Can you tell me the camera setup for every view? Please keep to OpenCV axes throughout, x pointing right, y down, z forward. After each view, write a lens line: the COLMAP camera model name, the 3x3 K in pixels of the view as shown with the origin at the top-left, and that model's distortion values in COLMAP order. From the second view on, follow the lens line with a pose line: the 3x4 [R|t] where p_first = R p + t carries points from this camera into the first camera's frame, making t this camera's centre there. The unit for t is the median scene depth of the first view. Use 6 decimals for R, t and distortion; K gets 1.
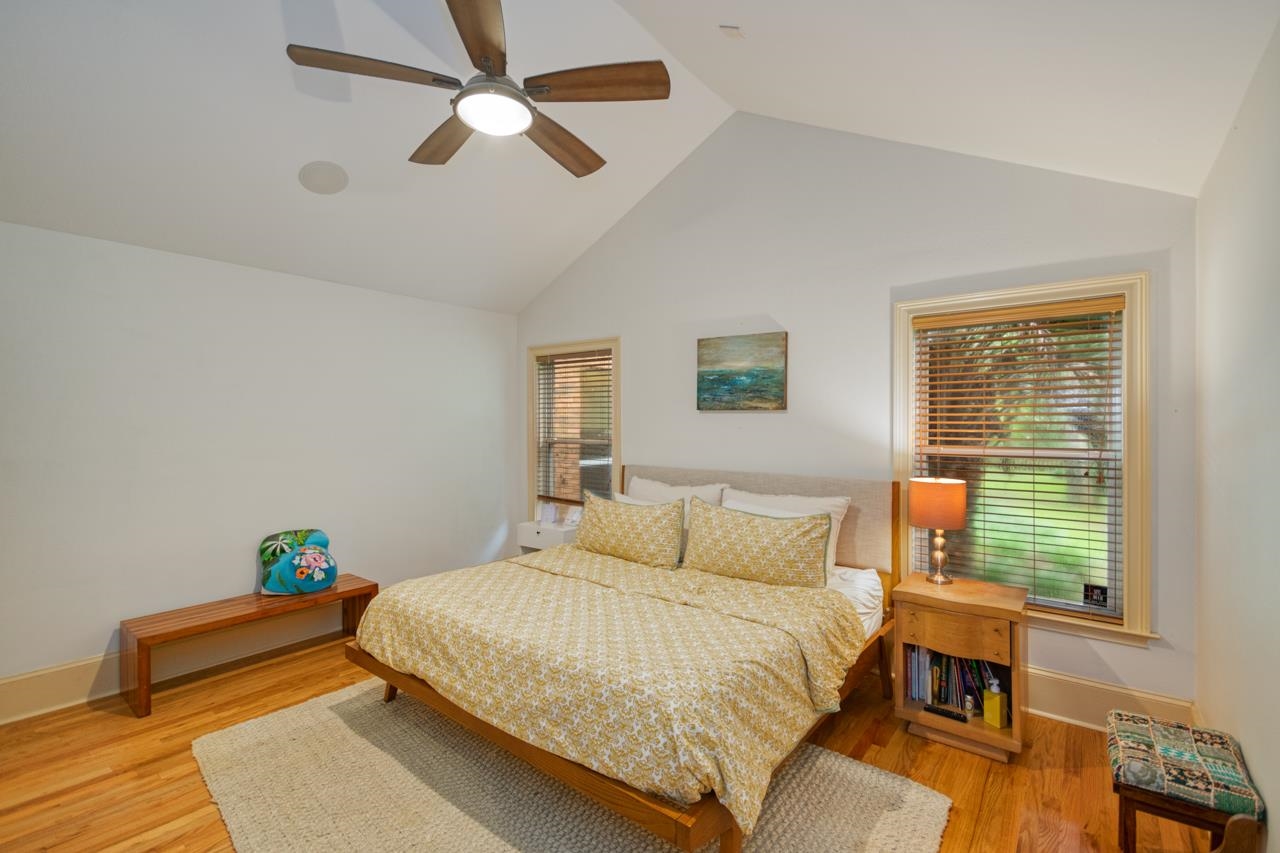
lens RADIAL K [[565.2, 0, 642.1], [0, 565.2, 424.4], [0, 0, 1]] dist [0.026702, -0.013432]
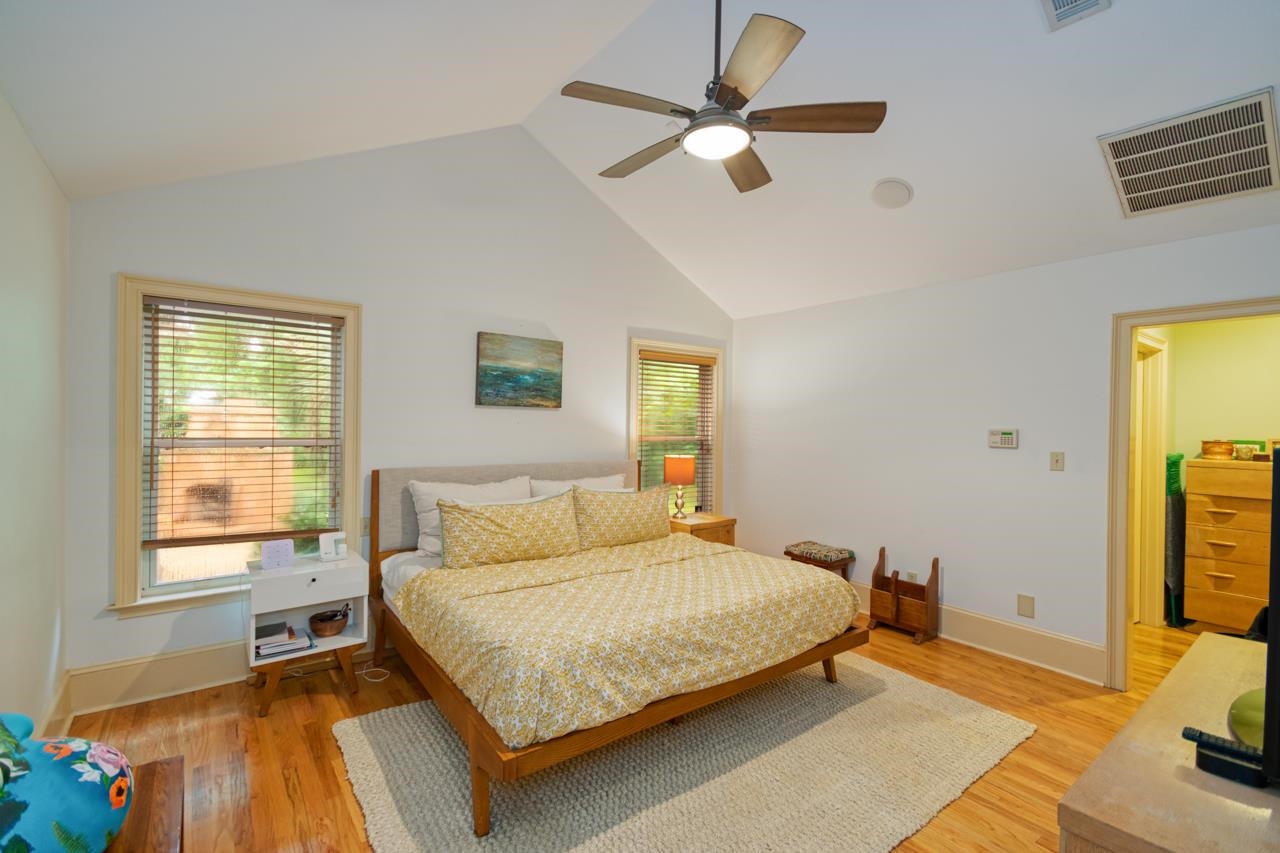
lens RADIAL K [[565.2, 0, 642.1], [0, 565.2, 424.4], [0, 0, 1]] dist [0.026702, -0.013432]
pose [[0.262823, -0.002849, 0.964840, -0.828742], [-0.010073, 0.999933, 0.005696, -0.000194], [-0.964791, -0.011216, 0.262777, 0.516320]]
